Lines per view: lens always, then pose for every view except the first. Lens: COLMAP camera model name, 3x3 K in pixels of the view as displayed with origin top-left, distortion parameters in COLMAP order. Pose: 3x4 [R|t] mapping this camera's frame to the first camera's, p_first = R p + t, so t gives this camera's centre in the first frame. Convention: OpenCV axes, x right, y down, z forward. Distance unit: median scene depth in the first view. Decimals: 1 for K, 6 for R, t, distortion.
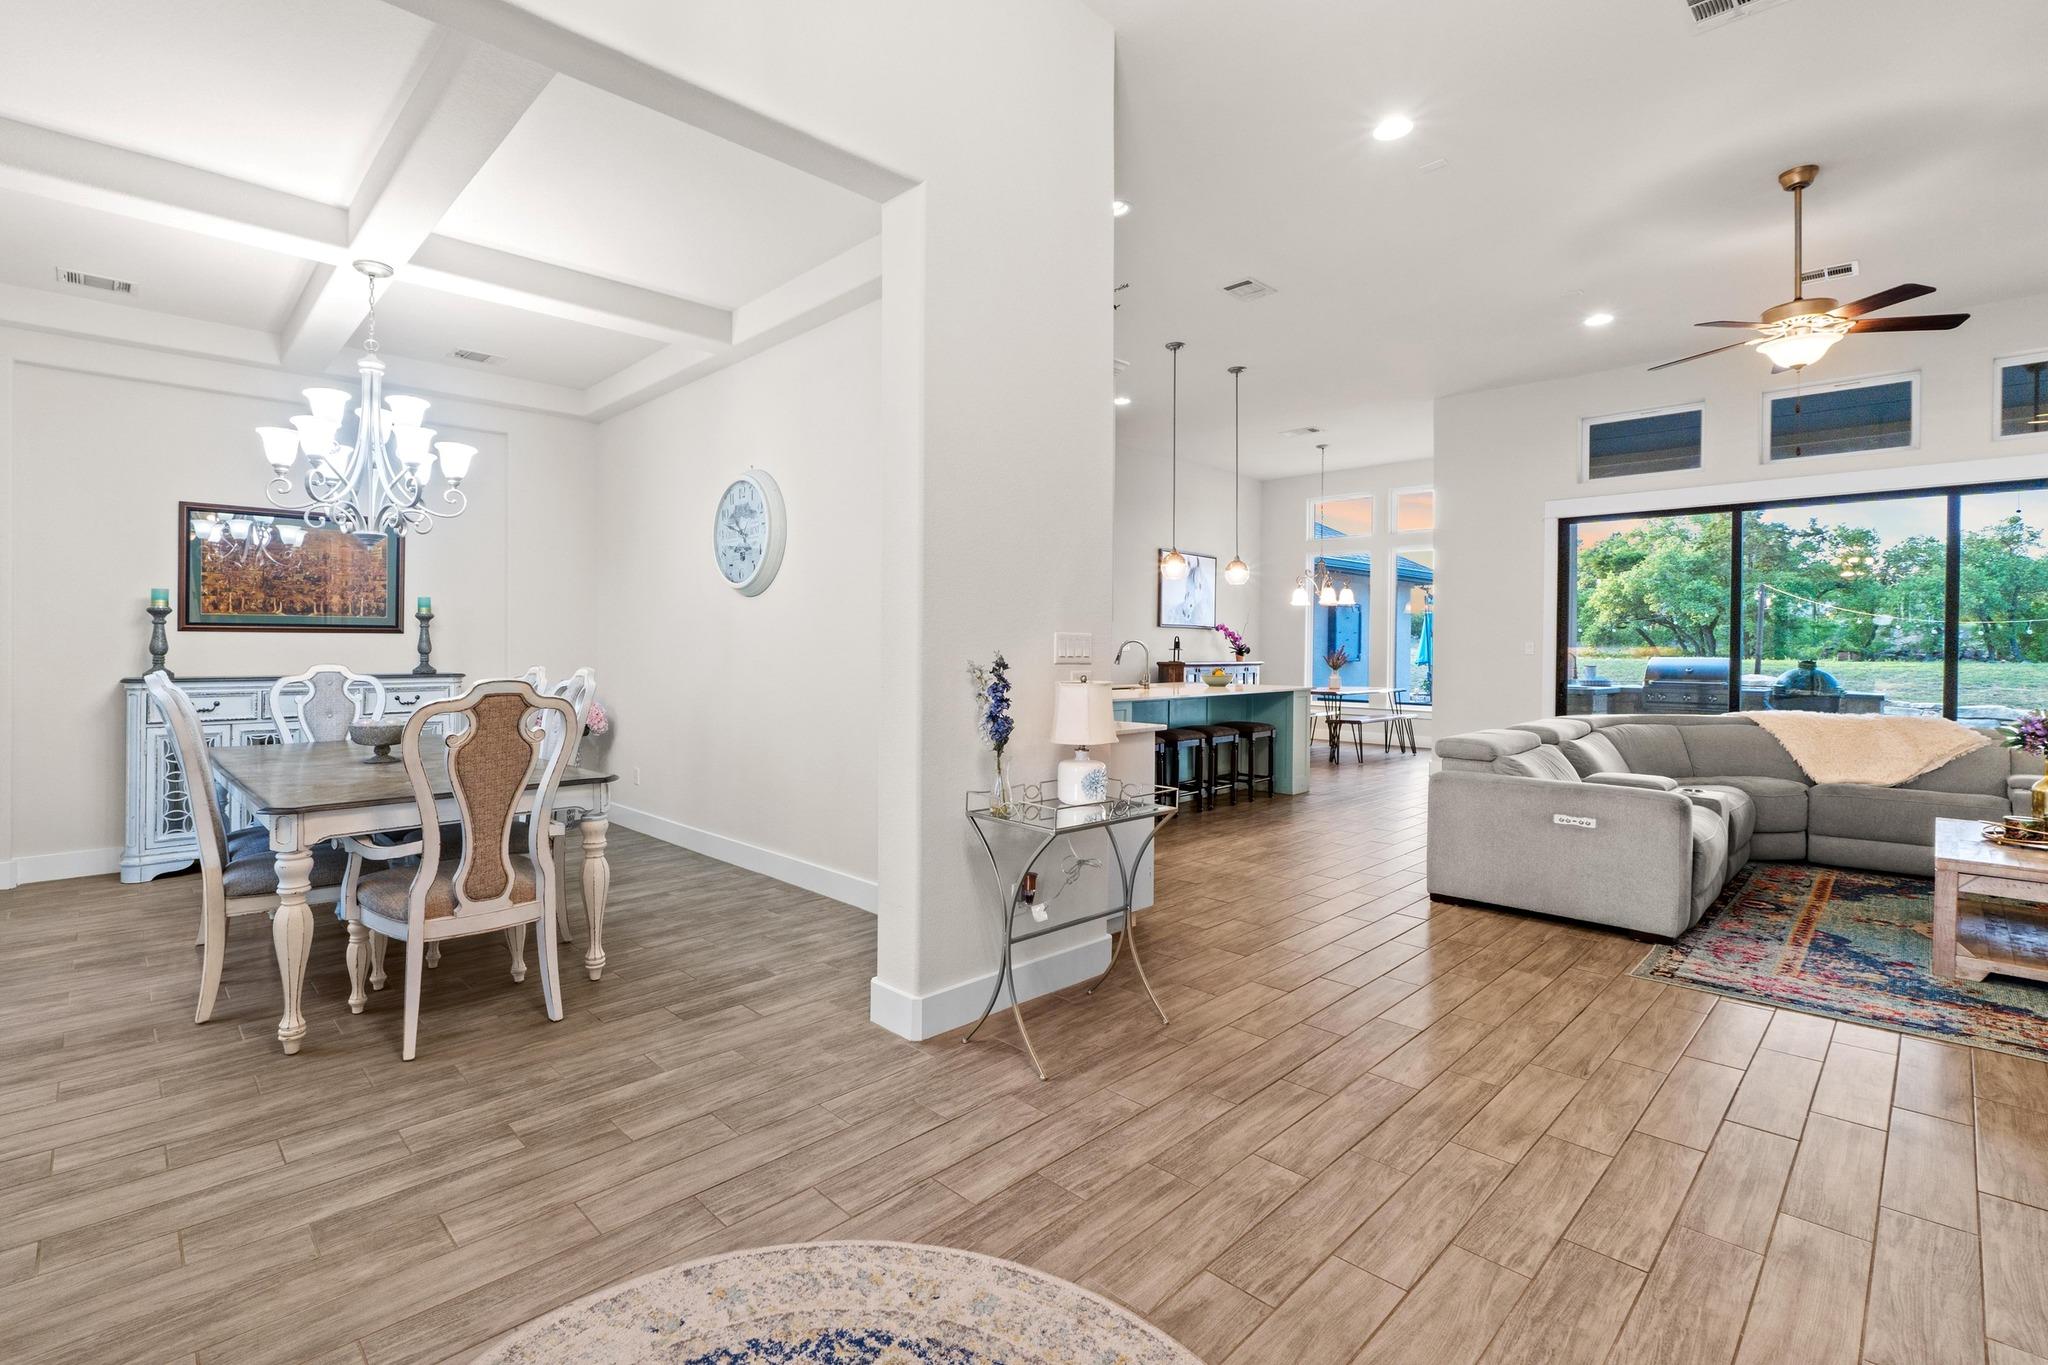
lens RADIAL K [[935.4, 0, 944.5], [0, 935.4, 657.8], [0, 0, 1]] dist [-0.002299, -0.000440]
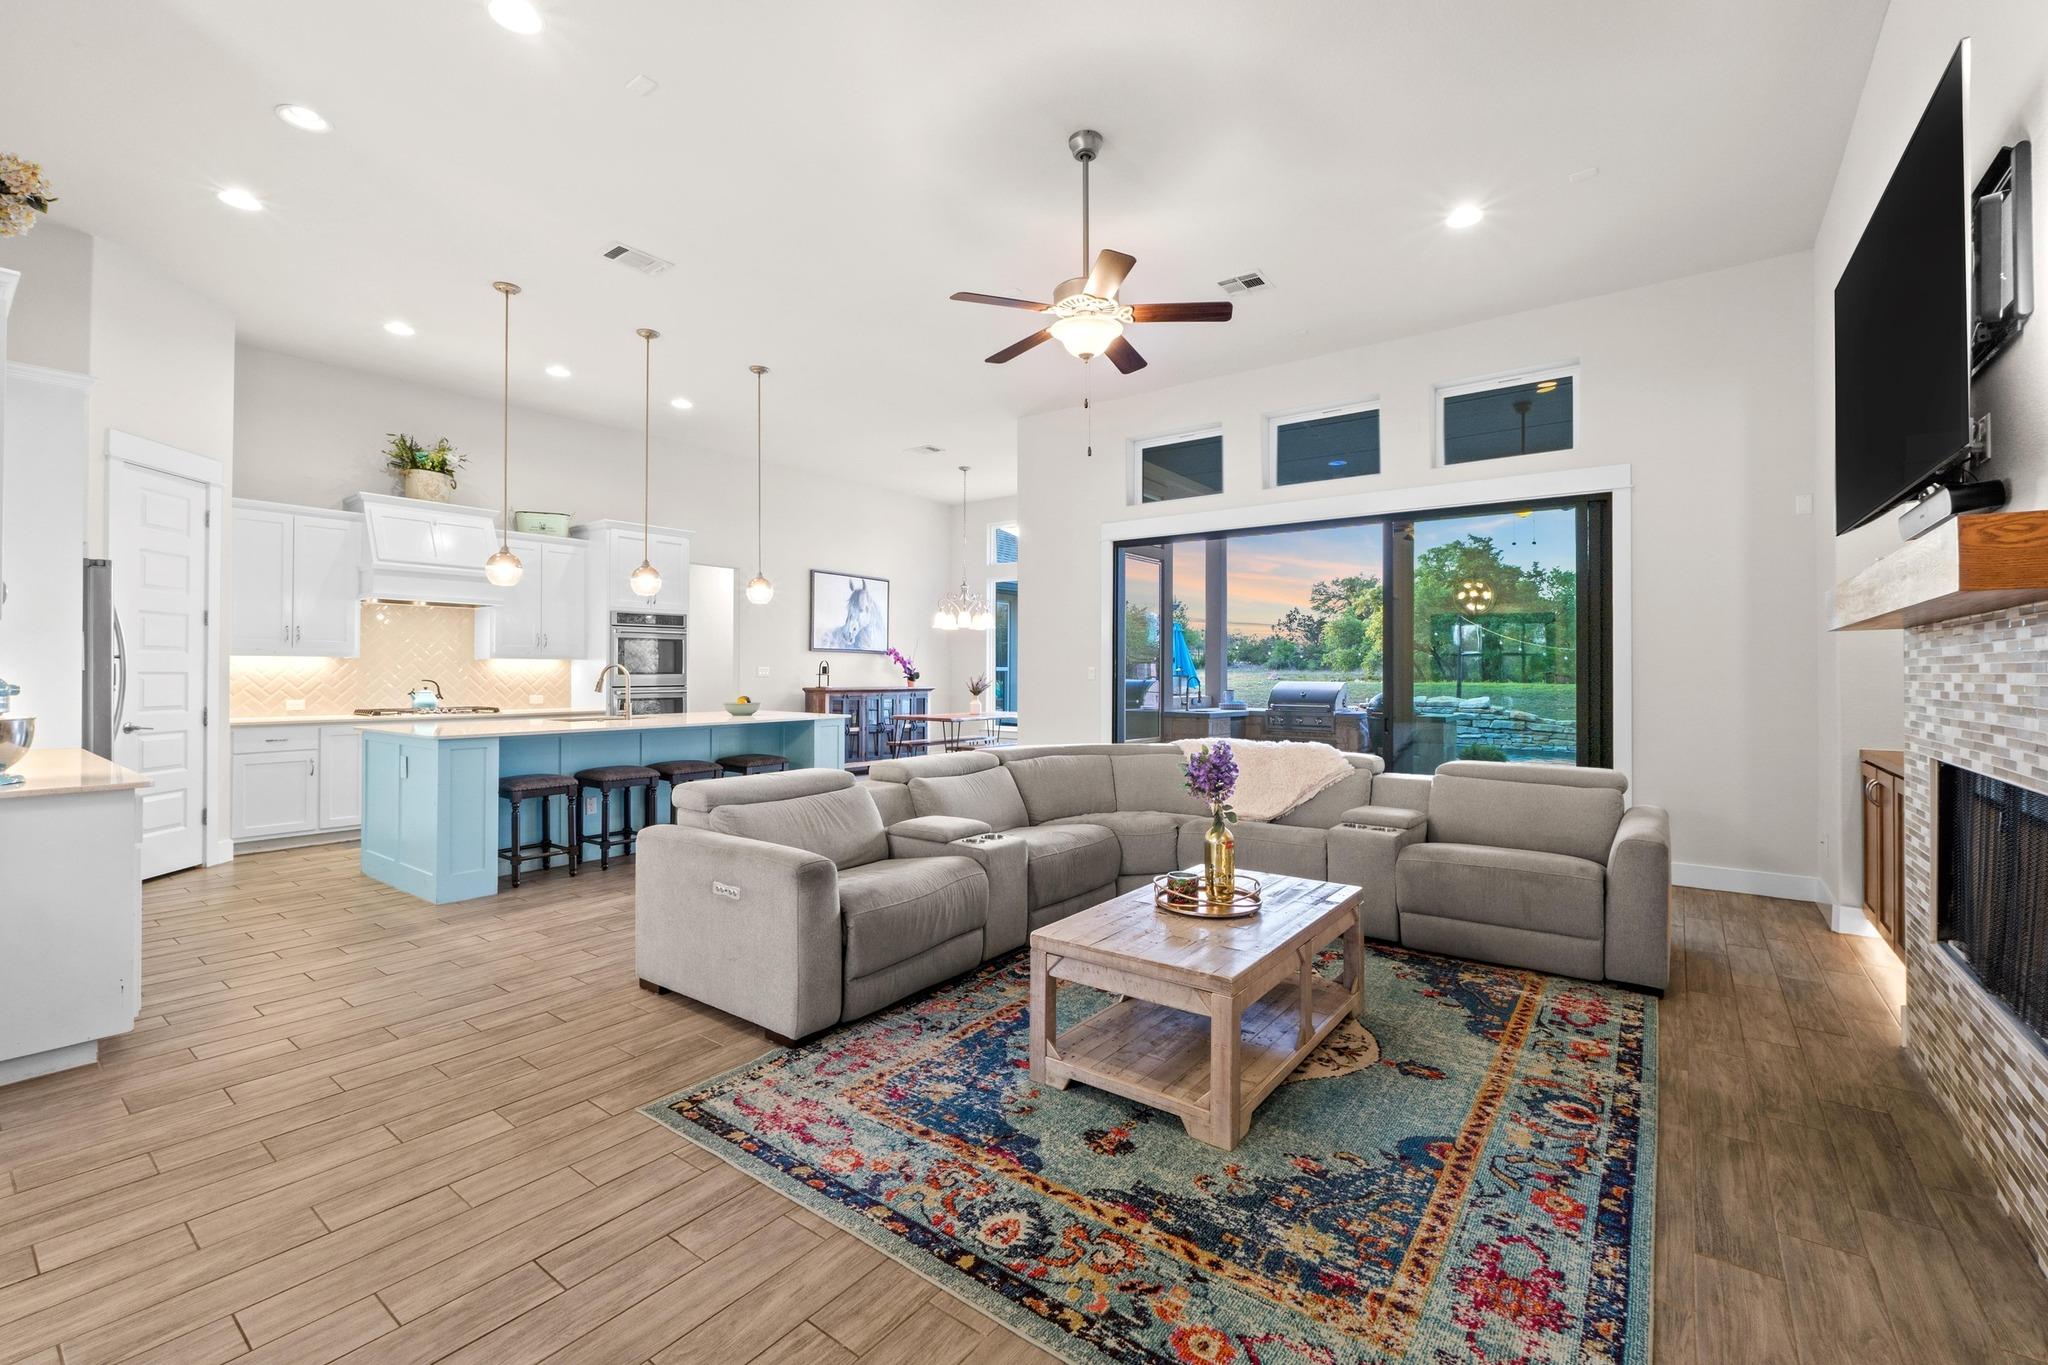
lens RADIAL K [[882.6, 0, 1014.6], [0, 882.6, 672.7], [0, 0, 1]] dist [-0.003166, -0.001059]
pose [[0.984191, -0.000428, 0.177107, 0.270125], [0.002278, 0.999945, -0.010246, -0.001024], [-0.177093, 0.010488, 0.984138, 0.073862]]
